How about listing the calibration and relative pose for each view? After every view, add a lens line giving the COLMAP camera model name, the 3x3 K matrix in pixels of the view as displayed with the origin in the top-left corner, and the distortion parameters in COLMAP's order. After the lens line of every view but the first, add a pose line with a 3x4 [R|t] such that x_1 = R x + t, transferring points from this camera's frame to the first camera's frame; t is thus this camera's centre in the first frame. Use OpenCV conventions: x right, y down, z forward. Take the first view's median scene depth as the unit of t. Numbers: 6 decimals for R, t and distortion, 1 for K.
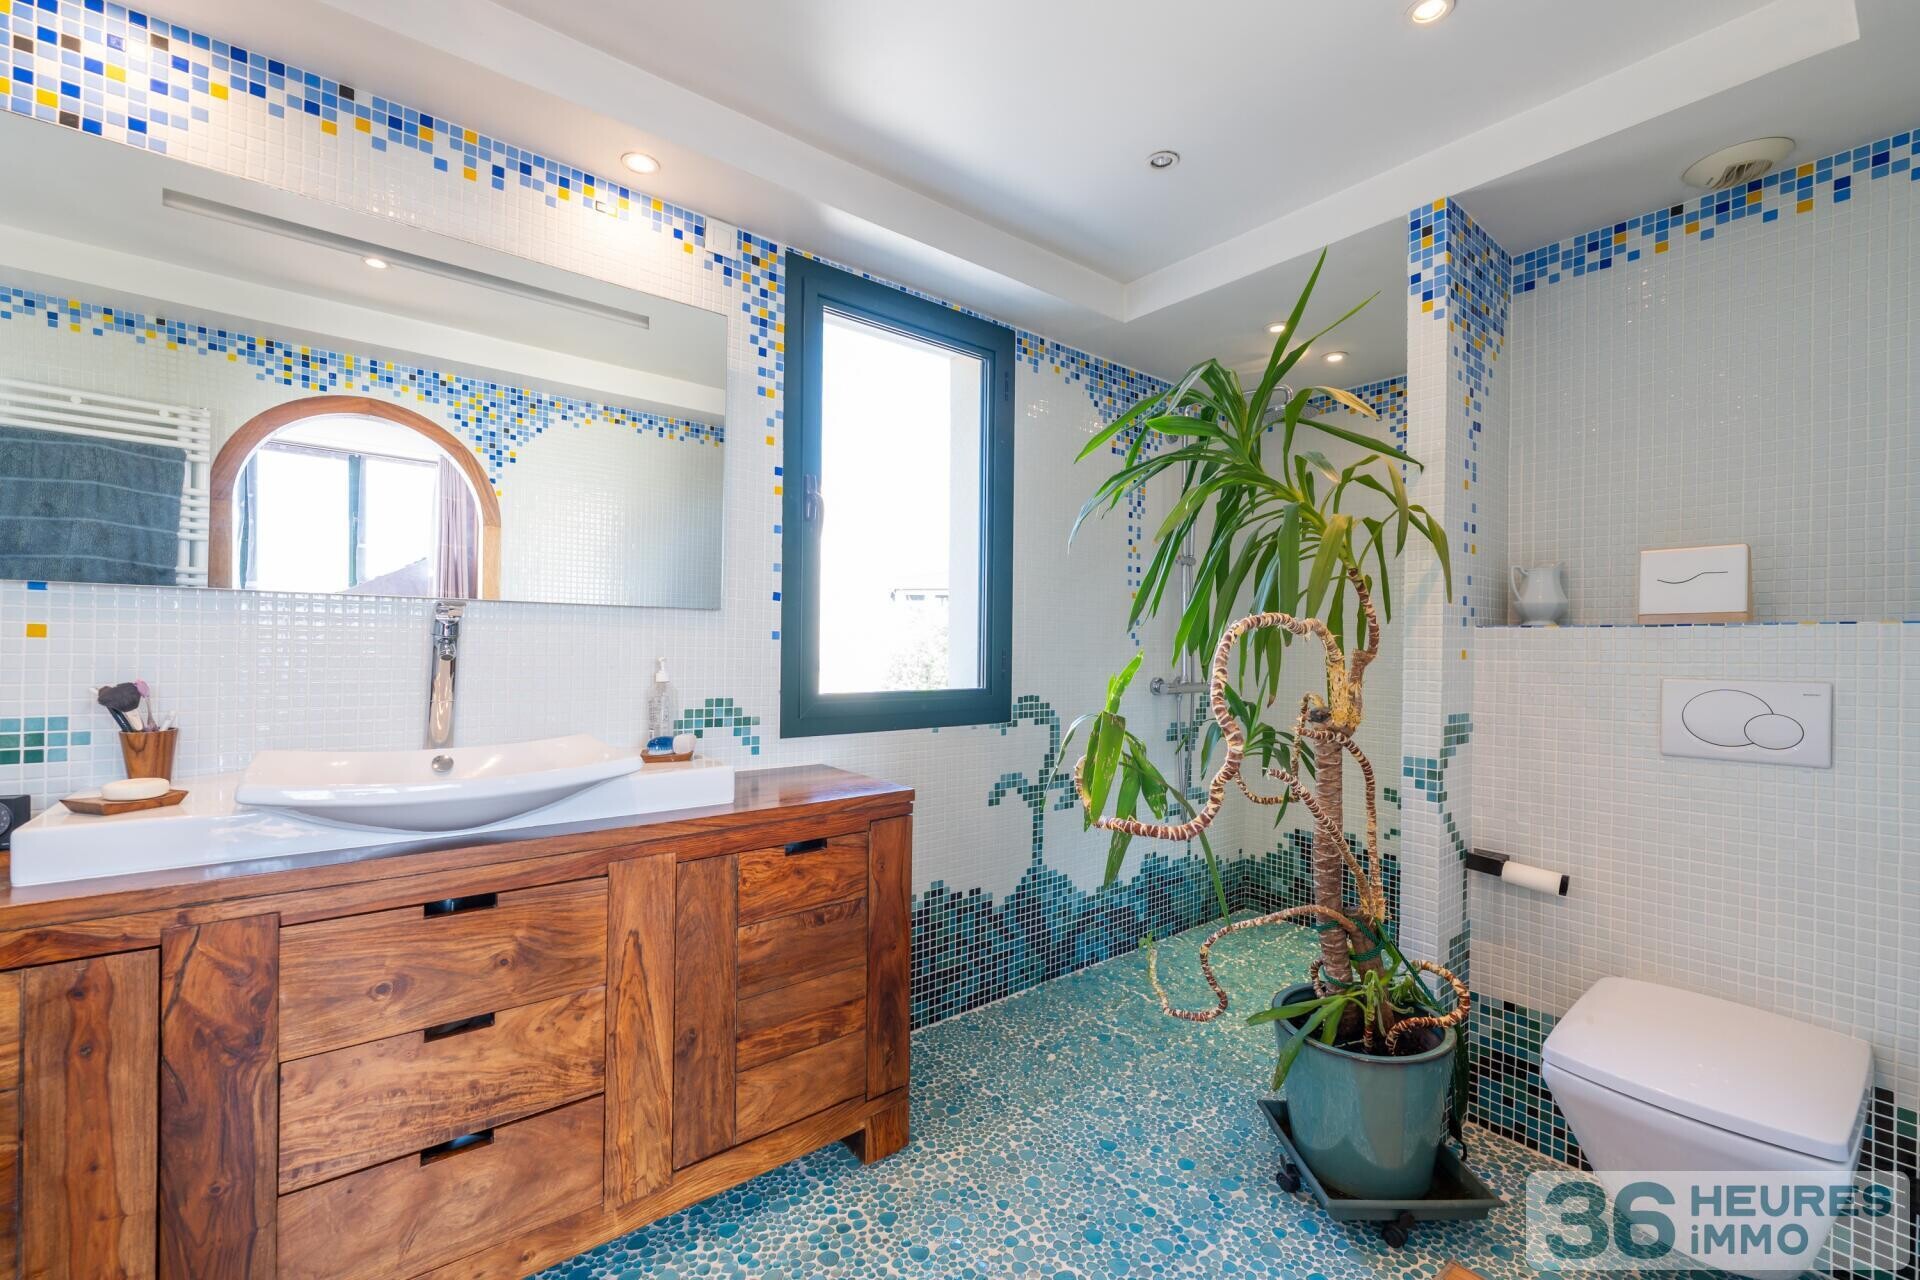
lens RADIAL K [[776.3, 0, 956.7], [0, 776.3, 648.7], [0, 0, 1]] dist [-0.002086, -0.000079]
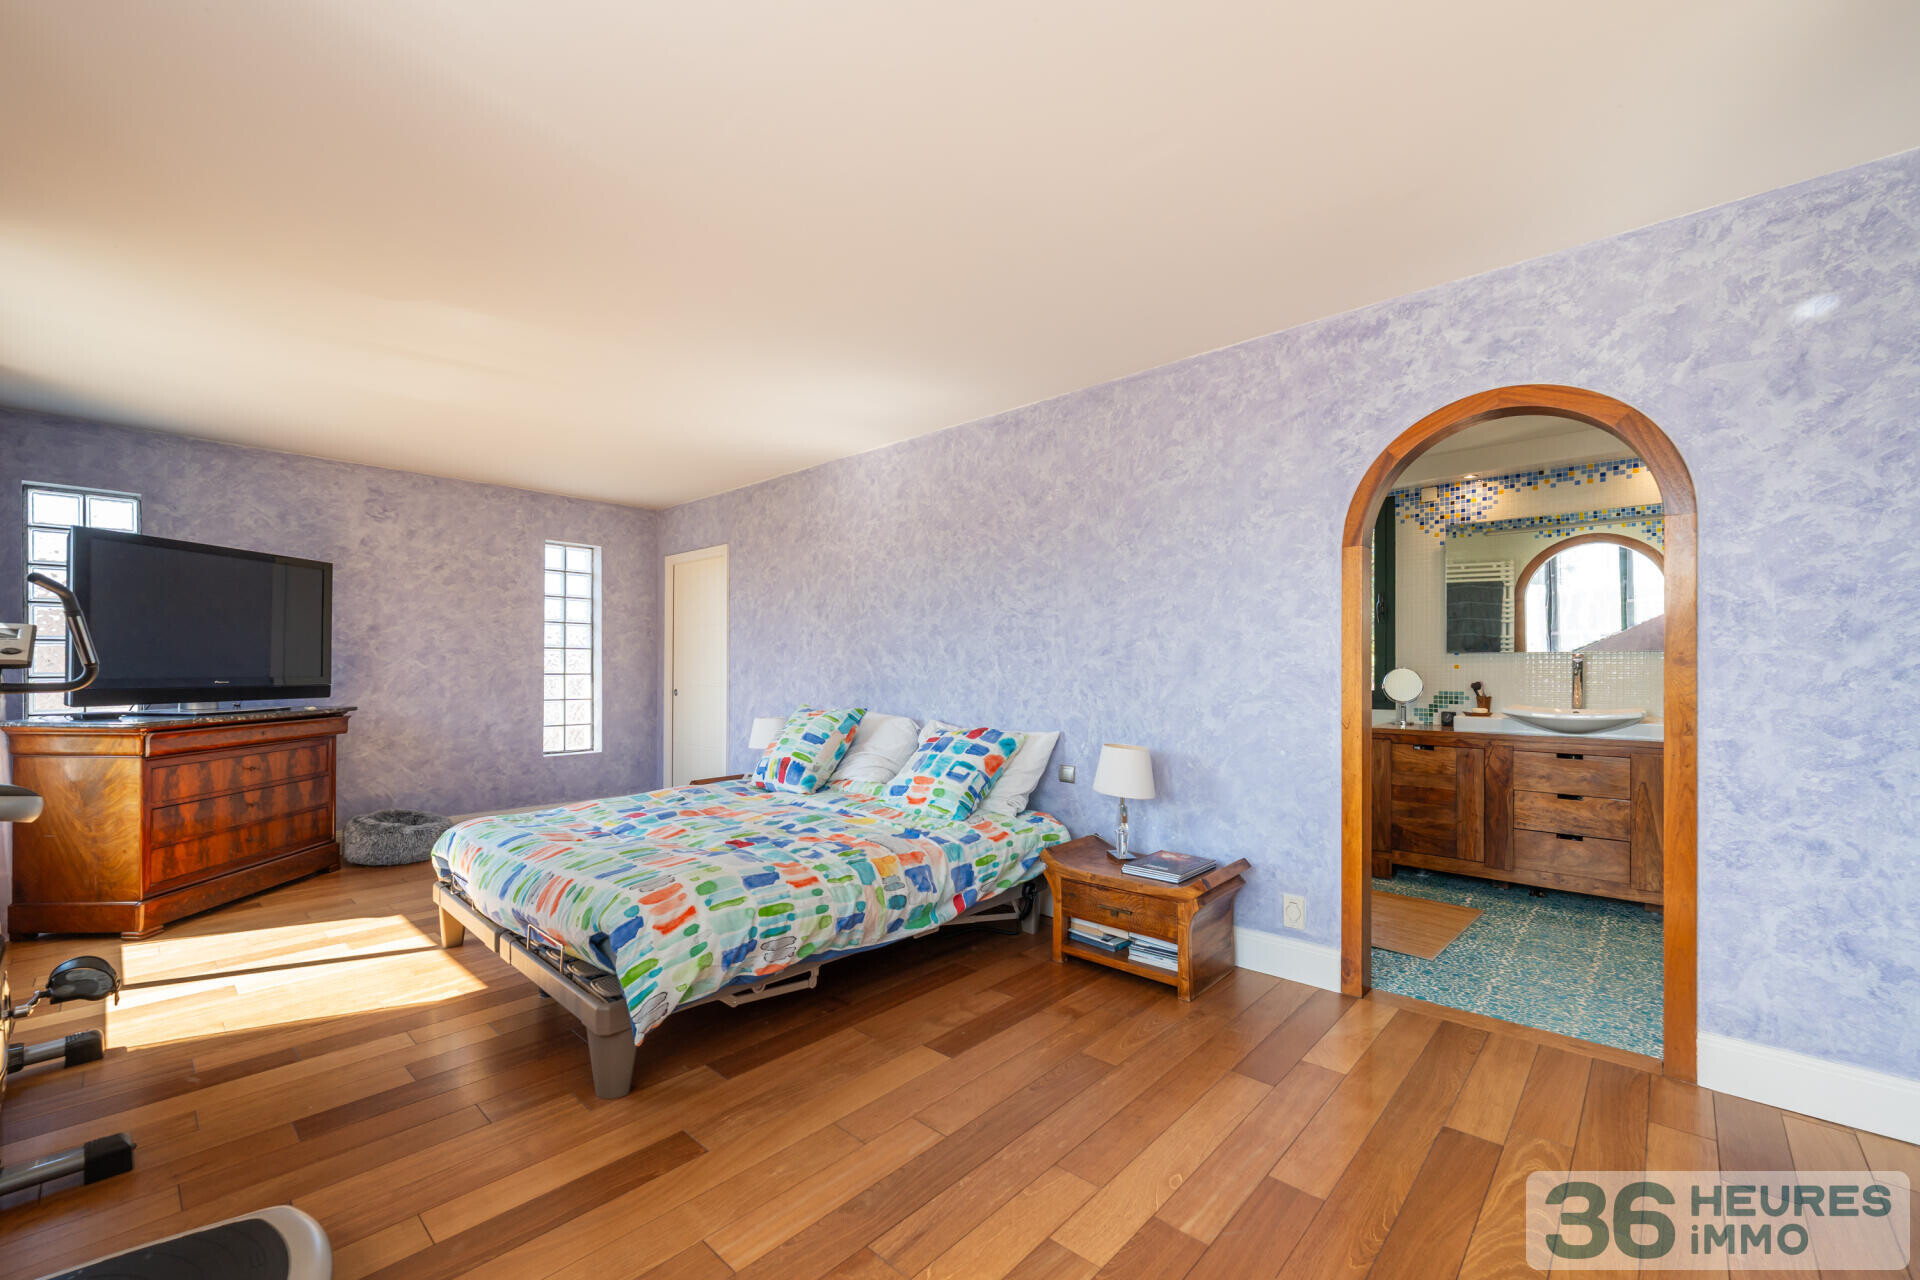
lens RADIAL K [[776.3, 0, 941.3], [0, 776.3, 675.5], [0, 0, 1]] dist [-0.002086, -0.000079]
pose [[0.132742, -0.009234, -0.991108, 1.839183], [0.002806, 0.999956, -0.008941, 0.035705], [0.991147, -0.001594, 0.132762, -1.651654]]
